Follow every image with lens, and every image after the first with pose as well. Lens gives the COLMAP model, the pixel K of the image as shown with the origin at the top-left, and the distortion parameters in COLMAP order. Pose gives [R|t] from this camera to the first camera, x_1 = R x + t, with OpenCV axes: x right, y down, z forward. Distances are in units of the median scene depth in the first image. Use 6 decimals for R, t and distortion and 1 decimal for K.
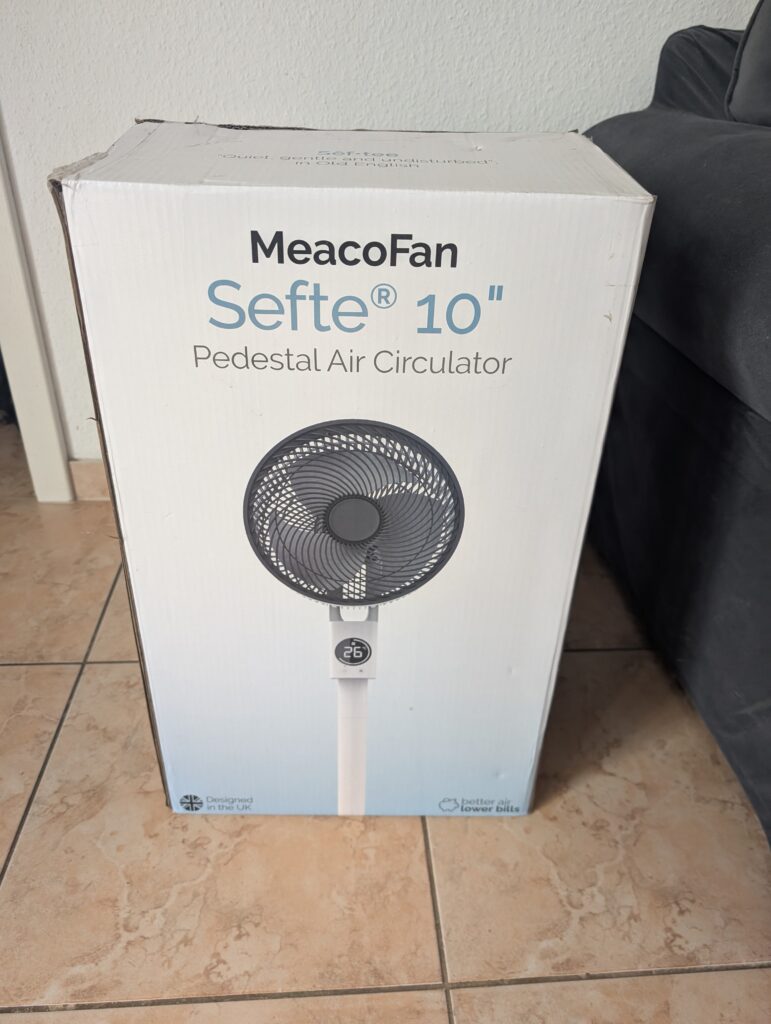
lens RADIAL K [[753.0, 0, 378.5], [0, 753.0, 503.2], [0, 0, 1]] dist [0.005406, -0.013371]
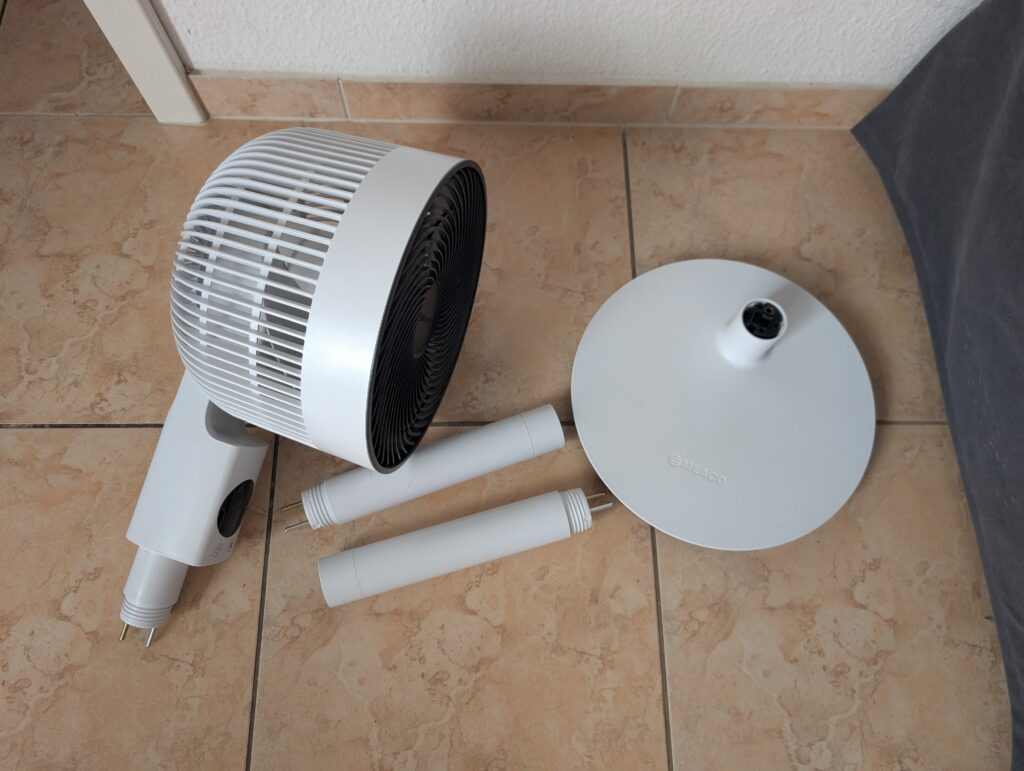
lens RADIAL K [[753.0, 0, 508.0], [0, 753.0, 387.5], [0, 0, 1]] dist [0.005406, -0.013371]
pose [[0.998701, 0.049374, -0.012622, -0.146761], [-0.029396, 0.760439, 0.648744, -0.482281], [0.041629, -0.647530, 0.760902, 0.473225]]
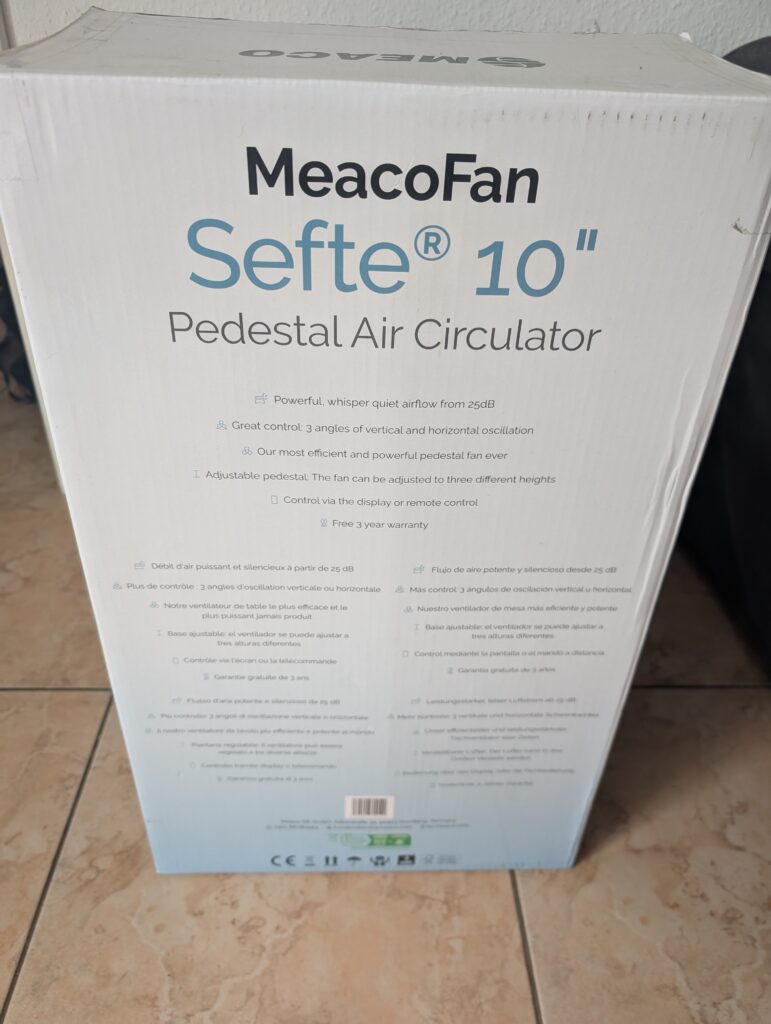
lens RADIAL K [[753.0, 0, 375.6], [0, 753.0, 521.7], [0, 0, 1]] dist [0.005406, -0.013371]
pose [[0.999198, 0.018841, -0.035326, -0.076444], [-0.016582, 0.997863, 0.063198, -0.051544], [0.036441, -0.062562, 0.997376, 0.188282]]
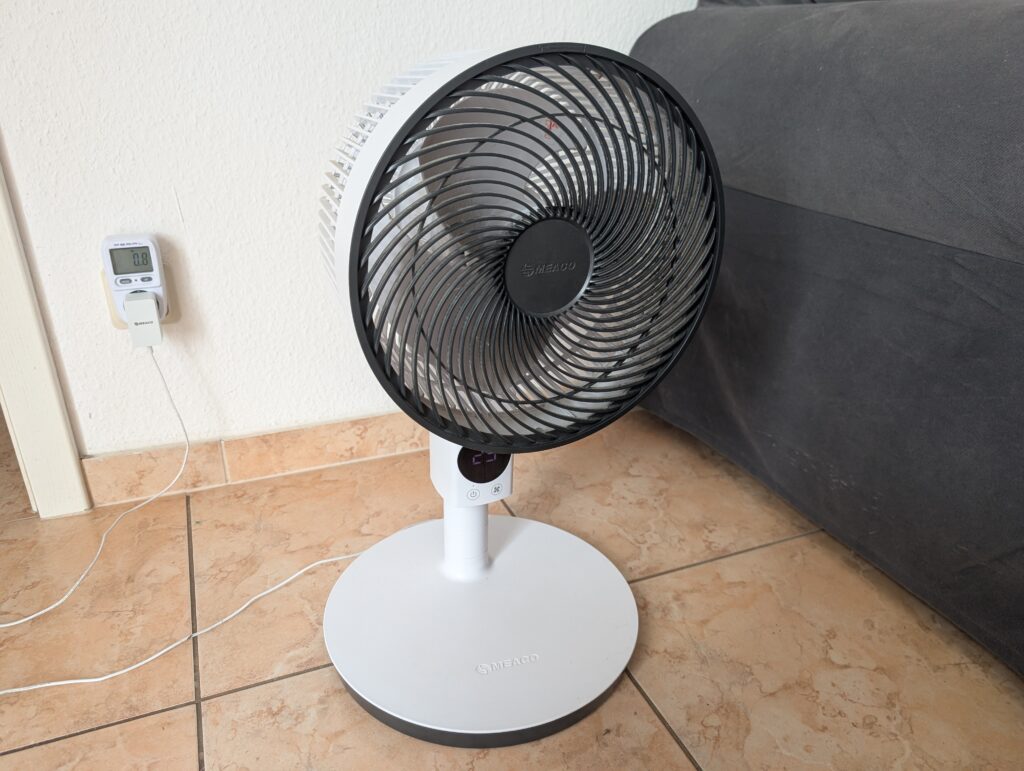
lens RADIAL K [[753.0, 0, 504.1], [0, 753.0, 403.0], [0, 0, 1]] dist [0.005406, -0.013371]
pose [[0.948015, -0.152350, 0.279386, -0.327365], [0.177110, 0.982011, -0.065479, 0.026344], [-0.264384, 0.111557, 0.957944, 0.194304]]
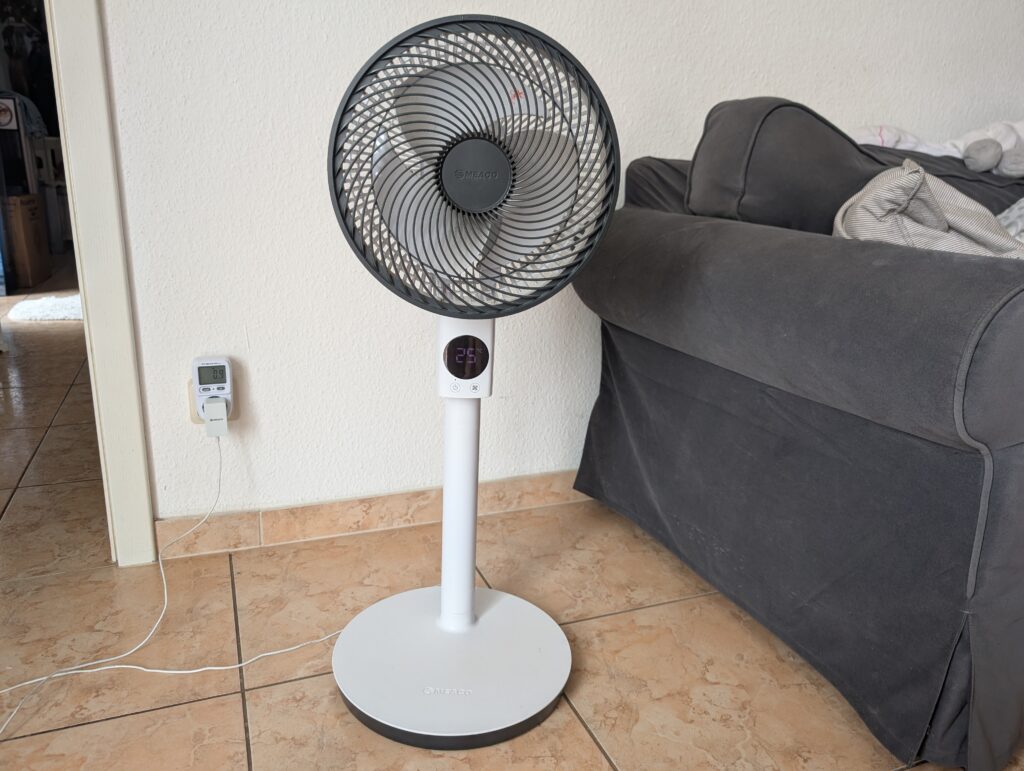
lens RADIAL K [[753.0, 0, 501.4], [0, 753.0, 385.2], [0, 0, 1]] dist [0.005406, -0.013371]
pose [[0.951818, -0.080086, 0.296020, -0.401226], [0.151549, 0.962027, -0.227019, 0.116882], [-0.266598, 0.260942, 0.927812, -0.231747]]
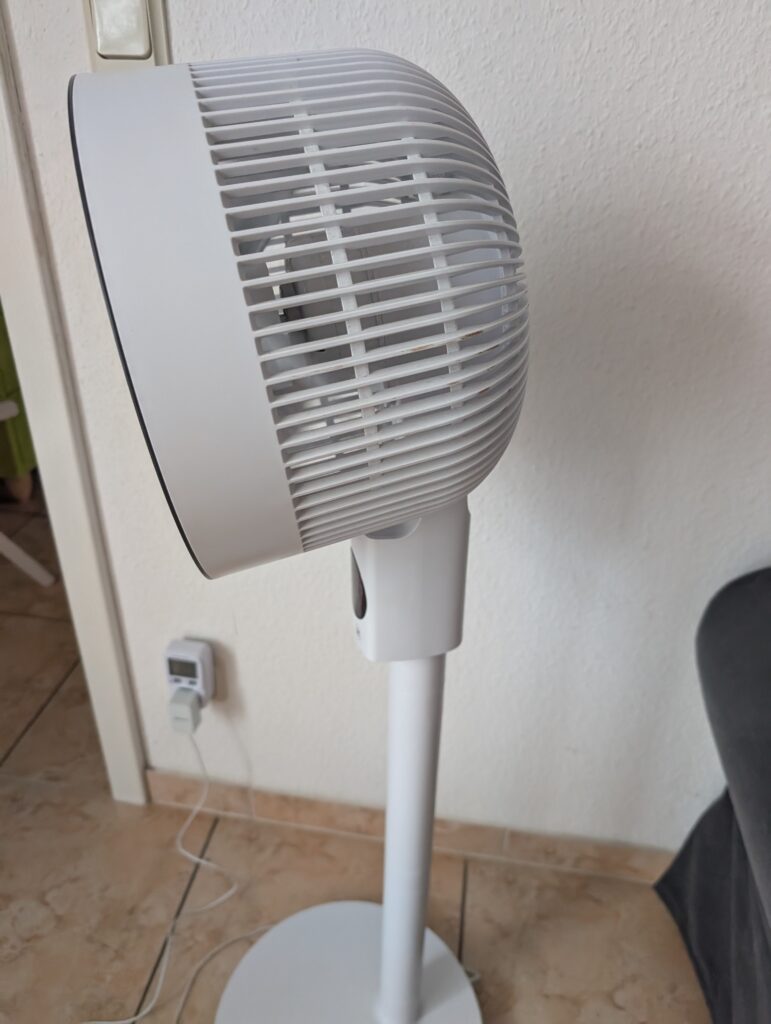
lens RADIAL K [[753.0, 0, 375.5], [0, 753.0, 503.9], [0, 0, 1]] dist [0.005406, -0.013371]
pose [[0.973417, 0.100494, -0.205818, 0.068550], [-0.106031, 0.994234, -0.016023, -0.666026], [0.203021, 0.037420, 0.978459, 0.161257]]
